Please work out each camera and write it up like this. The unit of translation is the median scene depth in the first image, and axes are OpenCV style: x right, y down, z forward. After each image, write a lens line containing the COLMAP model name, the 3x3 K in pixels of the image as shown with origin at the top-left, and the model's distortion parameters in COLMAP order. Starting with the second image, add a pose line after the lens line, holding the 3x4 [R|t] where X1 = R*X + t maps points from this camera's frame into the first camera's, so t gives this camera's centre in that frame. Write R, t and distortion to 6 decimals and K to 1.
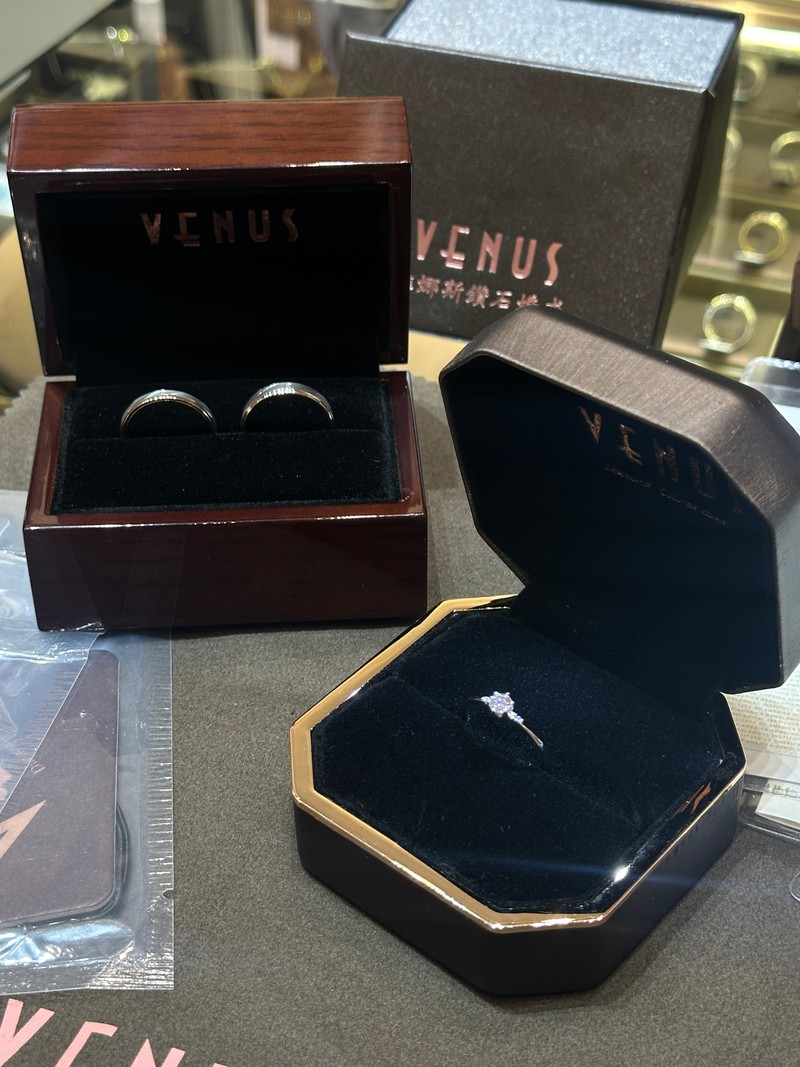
lens RADIAL K [[1888.8, 0, 400.0], [0, 1888.8, 533.5], [0, 0, 1]] dist [0.134201, 0.196715]
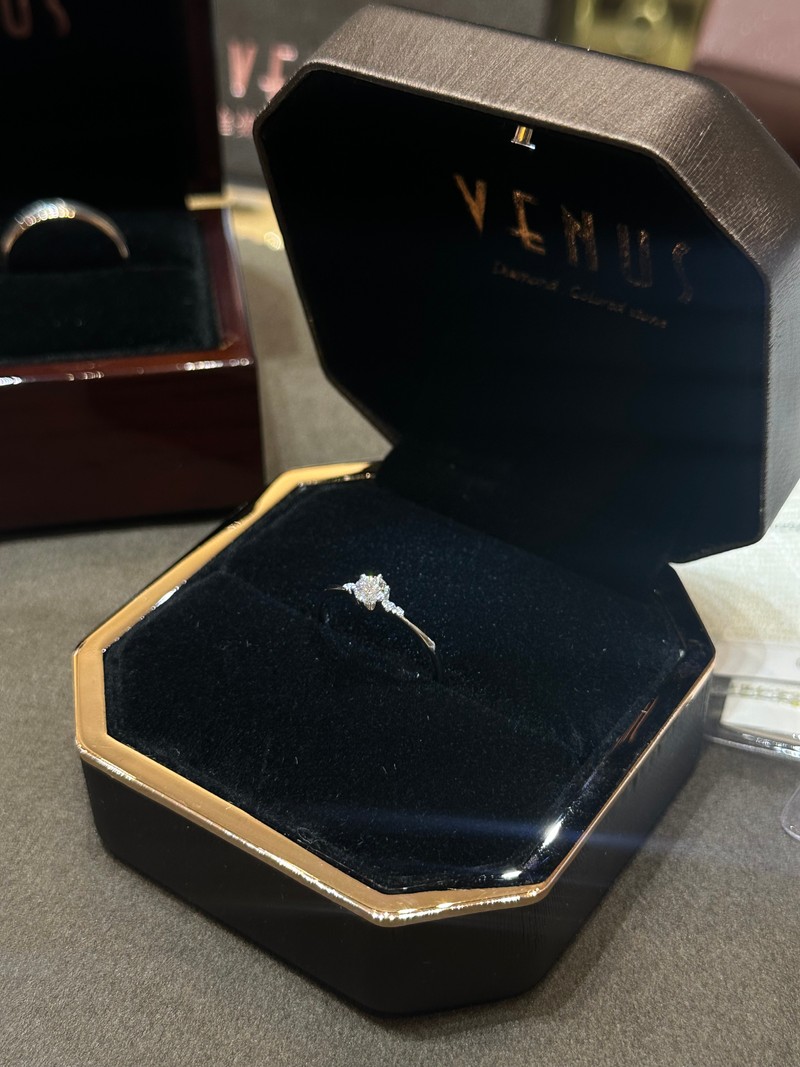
lens RADIAL K [[1517.7, 0, 400.0], [0, 1517.7, 533.5], [0, 0, 1]] dist [0.120551, -0.121775]
pose [[0.994800, -0.061810, 0.080951, 0.019854], [0.062361, 0.998044, -0.004291, 0.071766], [-0.080528, 0.009317, 0.996709, 0.441308]]
